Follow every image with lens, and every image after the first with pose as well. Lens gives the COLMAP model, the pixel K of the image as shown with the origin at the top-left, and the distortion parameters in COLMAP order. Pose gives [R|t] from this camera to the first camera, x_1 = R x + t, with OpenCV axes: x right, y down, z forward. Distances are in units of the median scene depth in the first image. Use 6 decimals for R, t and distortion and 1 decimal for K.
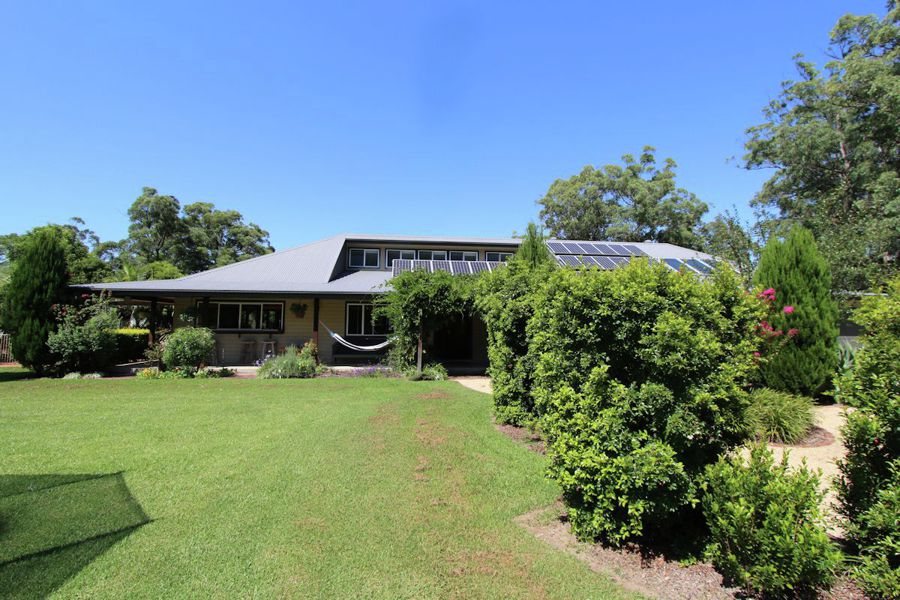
lens RADIAL K [[413.9, 0, 450.7], [0, 413.9, 289.1], [0, 0, 1]] dist [-0.012458, -0.000095]
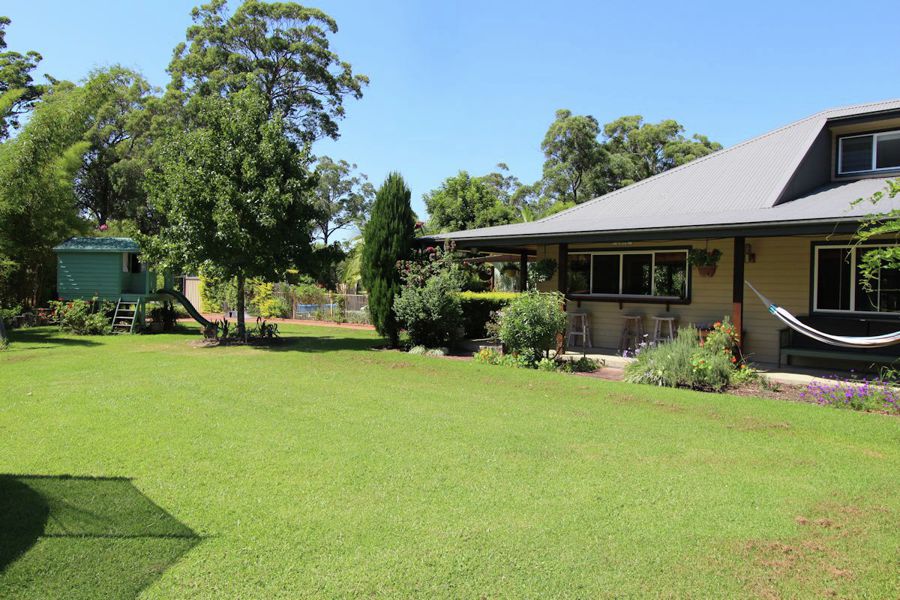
lens RADIAL K [[614.7, 0, 454.9], [0, 614.7, 285.4], [0, 0, 1]] dist [-0.003691, 0.001582]
pose [[0.653394, 0.005802, -0.756996, 0.021608], [0.054560, 0.997009, 0.054734, 0.022427], [0.755050, -0.077065, 0.651123, 0.251593]]
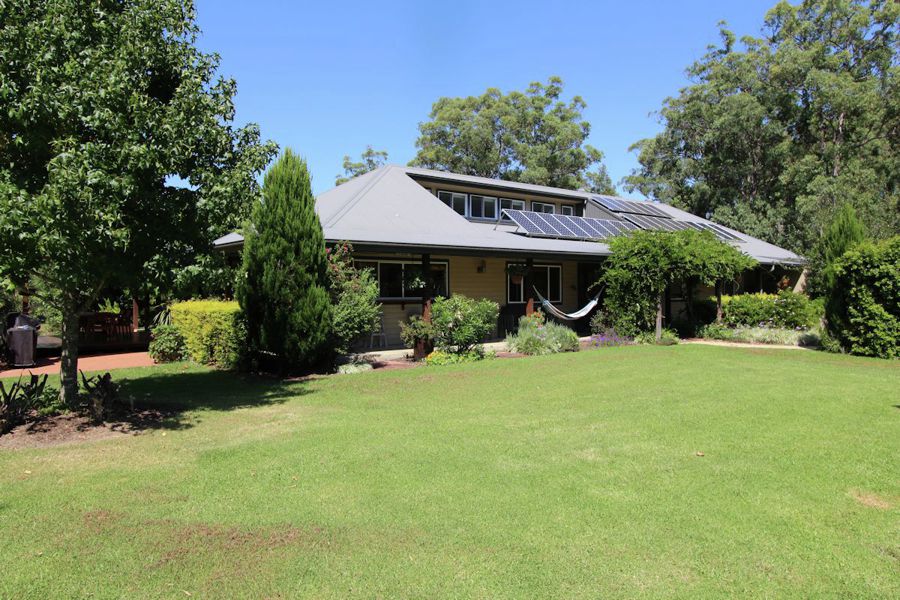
lens RADIAL K [[614.7, 0, 454.9], [0, 614.7, 285.4], [0, 0, 1]] dist [-0.003691, 0.001582]
pose [[0.843653, -0.005043, 0.536865, -1.166900], [-0.039469, 0.996668, 0.071385, -0.006709], [-0.535436, -0.081413, 0.840643, 0.043849]]
